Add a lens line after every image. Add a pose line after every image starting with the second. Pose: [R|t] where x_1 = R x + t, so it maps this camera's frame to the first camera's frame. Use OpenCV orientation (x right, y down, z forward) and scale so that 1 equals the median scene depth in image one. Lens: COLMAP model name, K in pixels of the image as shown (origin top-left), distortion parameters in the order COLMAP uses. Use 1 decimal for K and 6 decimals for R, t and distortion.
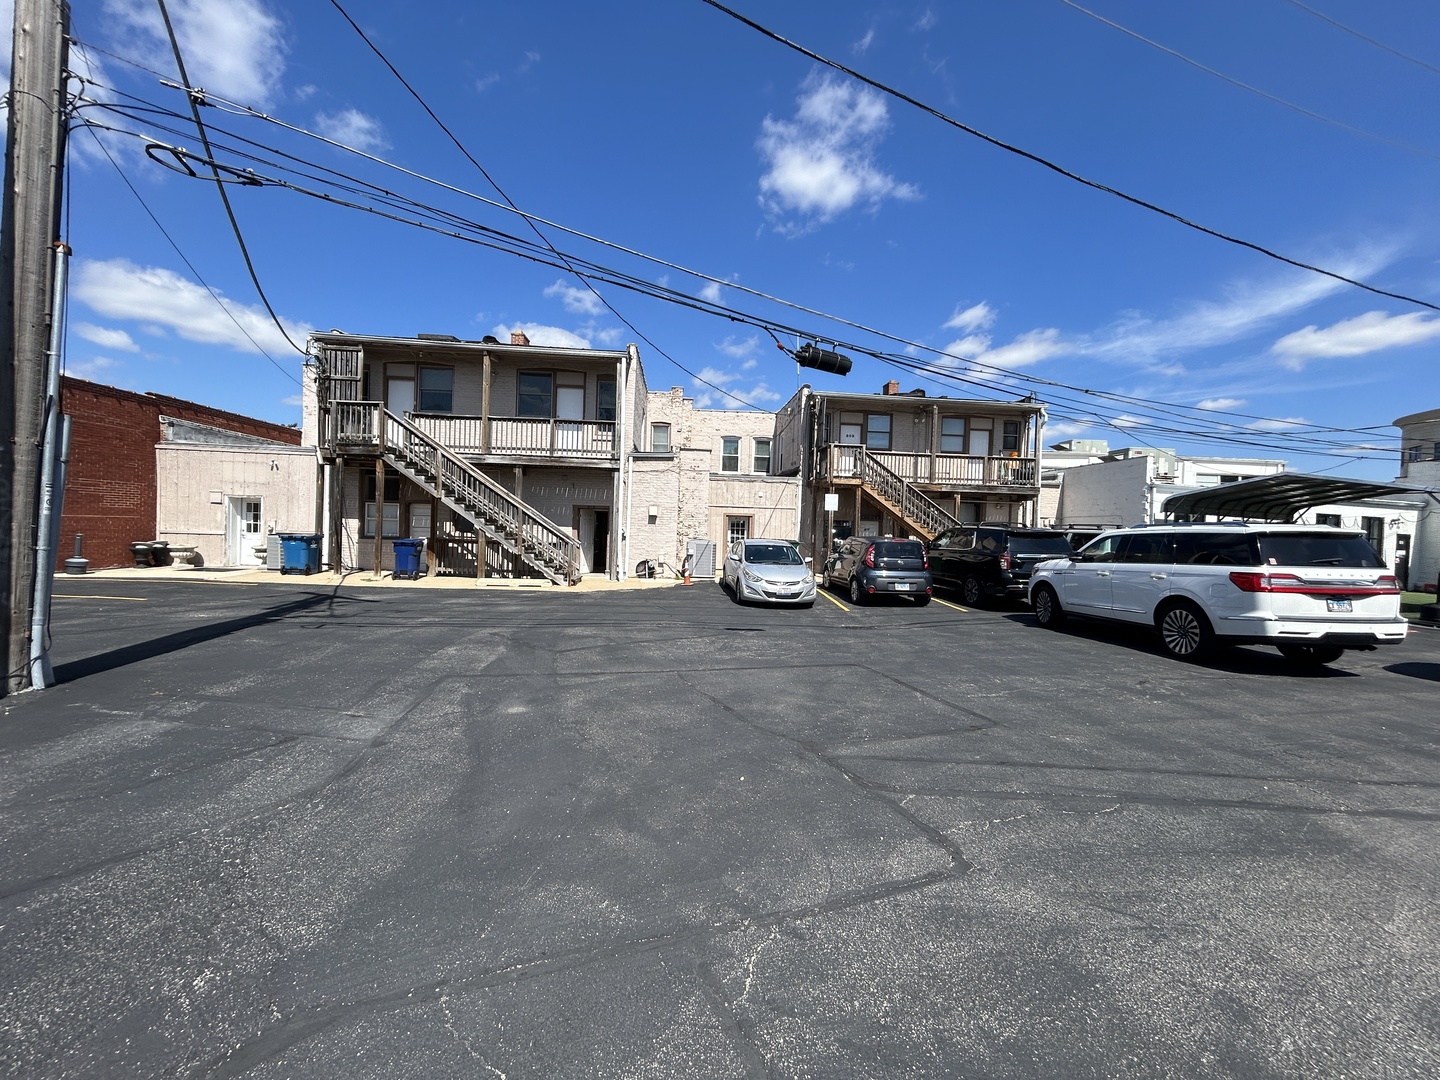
lens RADIAL K [[583.4, 0, 718.5], [0, 583.4, 532.0], [0, 0, 1]] dist [-0.002578, 0.000347]
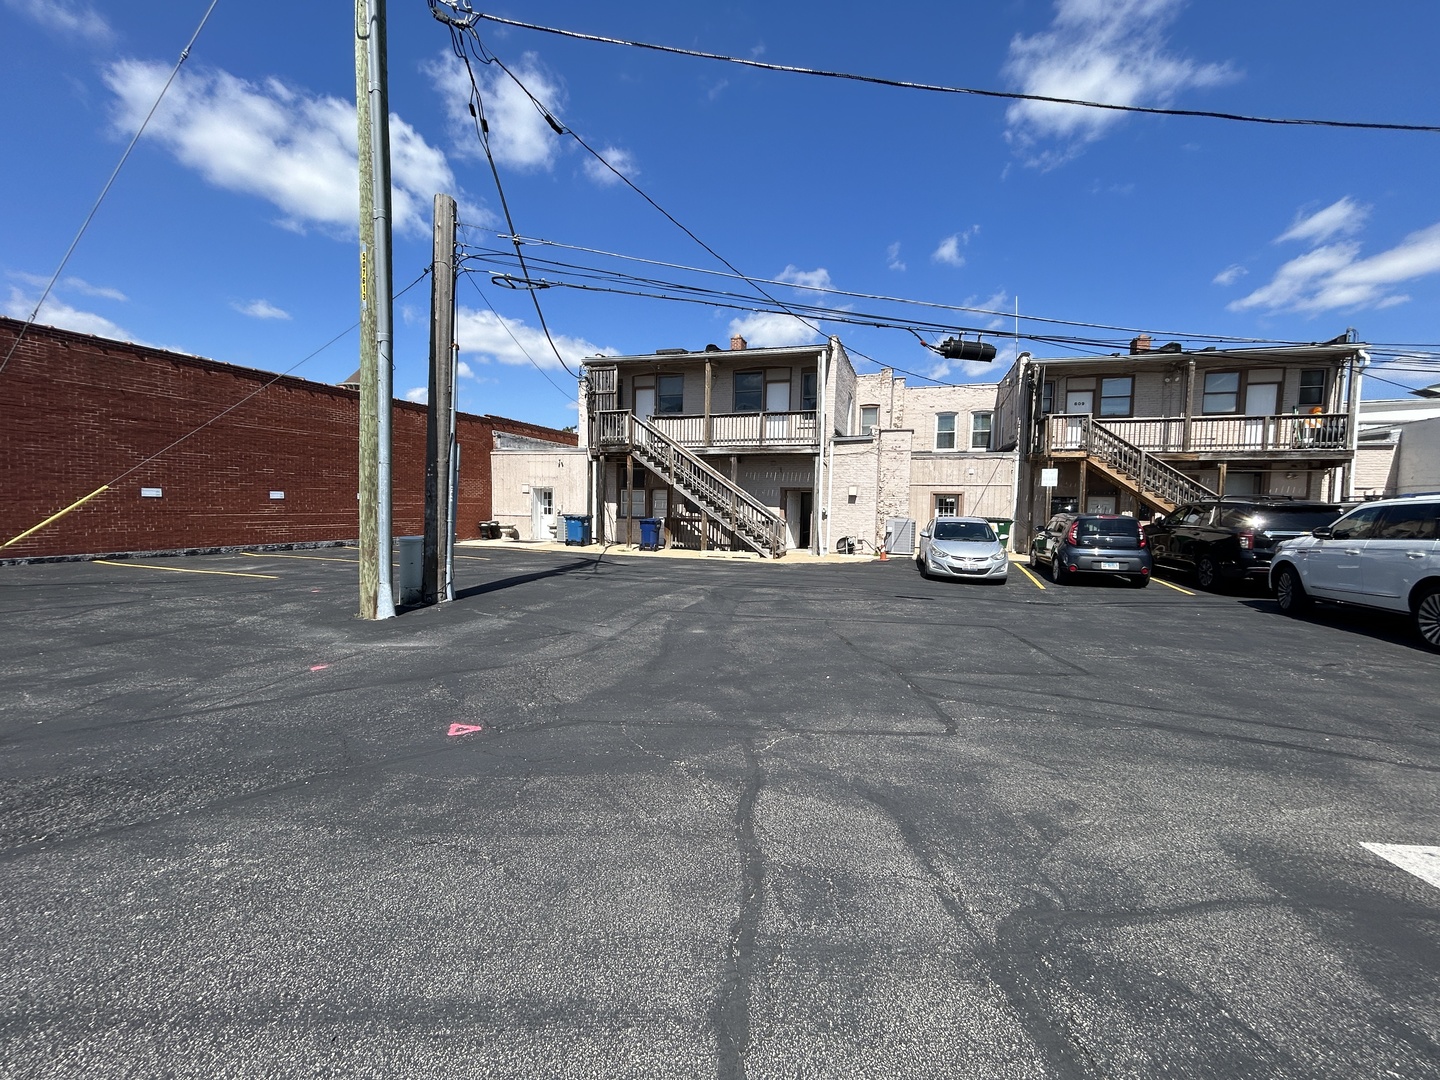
lens RADIAL K [[583.4, 0, 718.5], [0, 583.4, 532.0], [0, 0, 1]] dist [-0.002578, 0.000347]
pose [[0.924480, 0.003135, -0.381217, 0.074526], [0.009075, 0.999502, 0.030227, 0.004488], [0.381122, -0.031404, 0.923991, -0.091661]]
